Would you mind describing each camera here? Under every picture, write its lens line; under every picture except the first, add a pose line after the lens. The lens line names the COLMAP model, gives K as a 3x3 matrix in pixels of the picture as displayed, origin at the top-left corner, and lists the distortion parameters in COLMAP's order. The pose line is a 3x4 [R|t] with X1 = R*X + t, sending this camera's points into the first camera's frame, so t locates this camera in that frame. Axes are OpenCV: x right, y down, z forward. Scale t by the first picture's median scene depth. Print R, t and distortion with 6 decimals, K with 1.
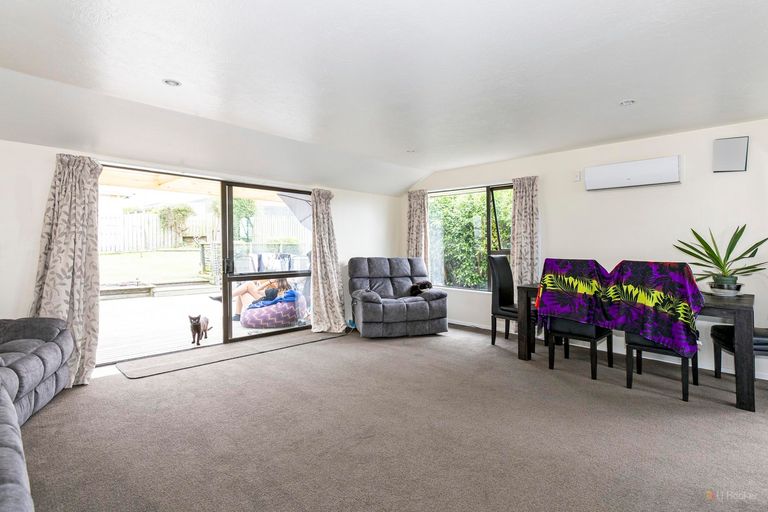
lens RADIAL K [[373.8, 0, 364.7], [0, 373.8, 252.1], [0, 0, 1]] dist [-0.001128, -0.000186]
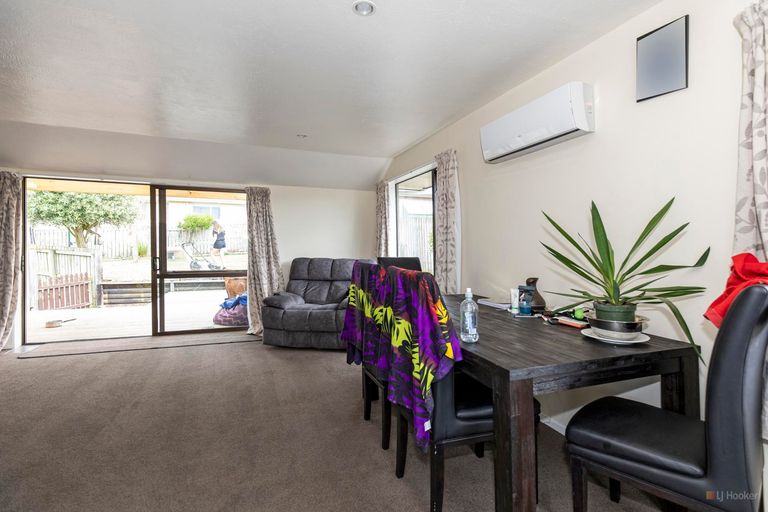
lens RADIAL K [[361.5, 0, 379.5], [0, 361.5, 250.6], [0, 0, 1]] dist [-0.000026, -0.000034]
pose [[0.914688, 0.004791, -0.404131, 0.614724], [-0.007281, 0.999963, -0.004623, -0.000400], [0.404094, 0.007171, 0.914689, 0.298878]]
